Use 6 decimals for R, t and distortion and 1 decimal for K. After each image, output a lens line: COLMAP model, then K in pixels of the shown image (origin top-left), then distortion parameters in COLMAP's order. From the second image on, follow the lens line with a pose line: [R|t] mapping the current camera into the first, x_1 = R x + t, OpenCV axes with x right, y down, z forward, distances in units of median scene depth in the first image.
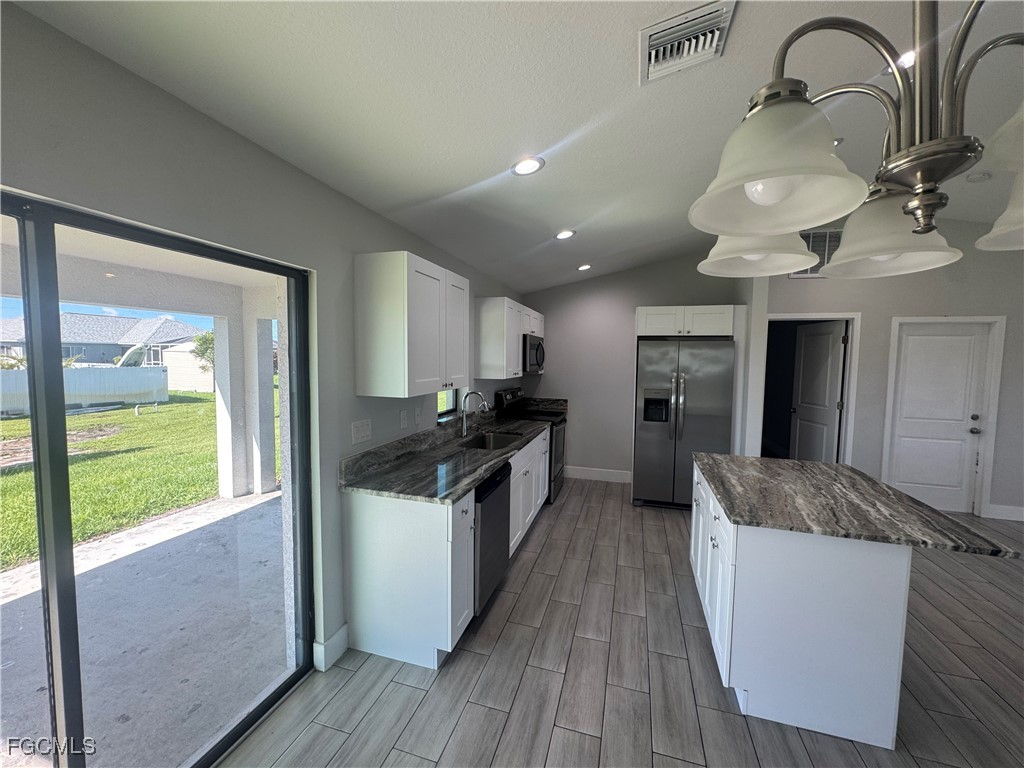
lens RADIAL K [[407.7, 0, 511.5], [0, 407.7, 382.6], [0, 0, 1]] dist [-0.002404, -0.000046]
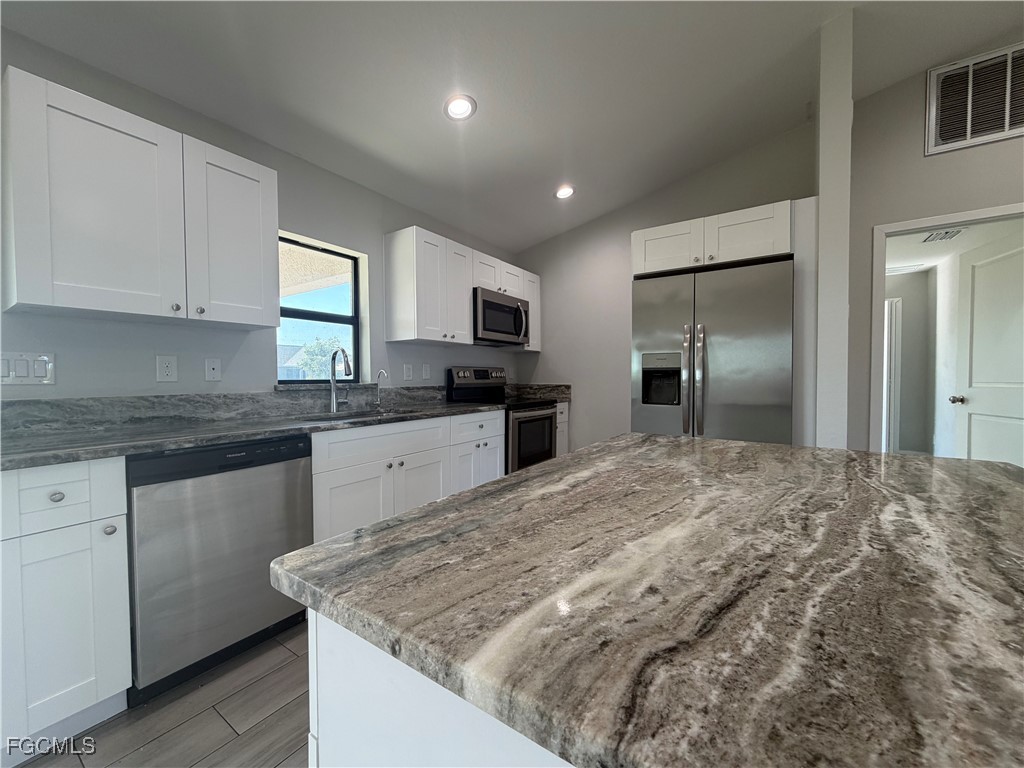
lens RADIAL K [[407.9, 0, 508.9], [0, 407.9, 385.3], [0, 0, 1]] dist [-0.000114, -0.000168]
pose [[0.953726, -0.011152, -0.300469, 0.537829], [-0.001952, 0.999061, -0.043275, 0.157737], [0.300670, 0.041859, 0.952809, 0.545917]]
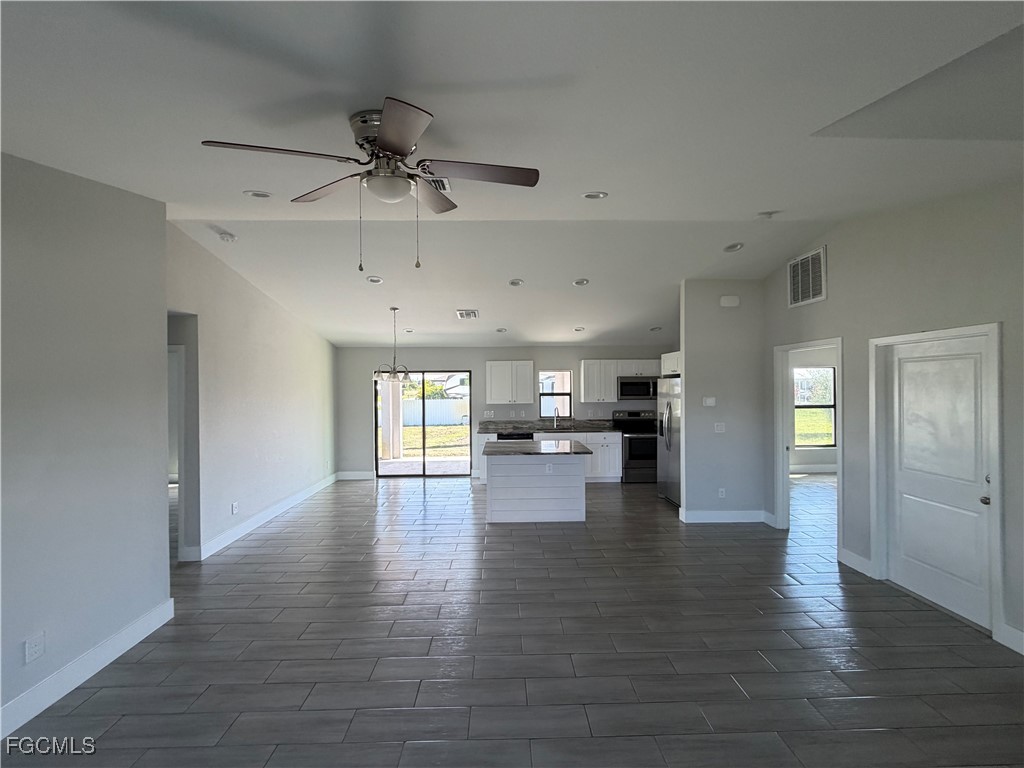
lens RADIAL K [[407.9, 0, 508.9], [0, 407.9, 385.3], [0, 0, 1]] dist [-0.000114, -0.000168]
pose [[0.309563, -0.017258, -0.950722, 2.552676], [-0.048917, 0.998222, -0.034048, -0.008607], [0.949620, 0.057047, 0.308169, 0.108313]]
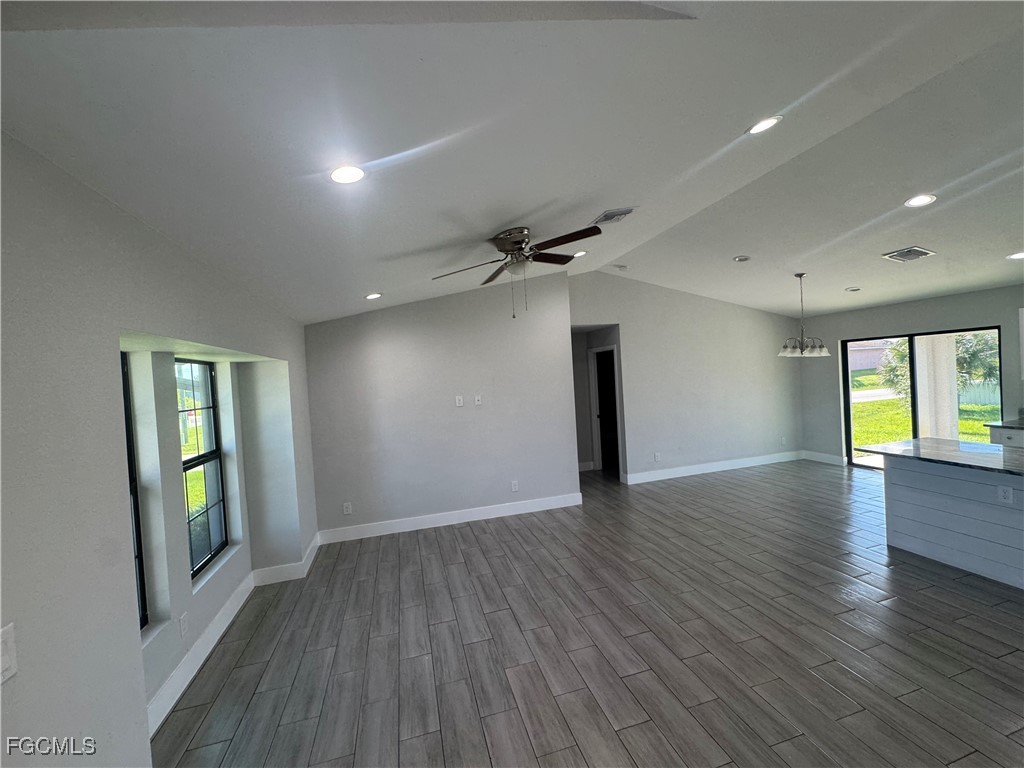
lens RADIAL K [[407.7, 0, 511.5], [0, 407.7, 382.6], [0, 0, 1]] dist [-0.002404, -0.000046]
pose [[-0.845125, 0.044777, -0.532690, 2.511812], [0.012362, 0.997856, 0.064266, -0.093717], [0.534426, 0.047728, -0.843867, 1.142230]]
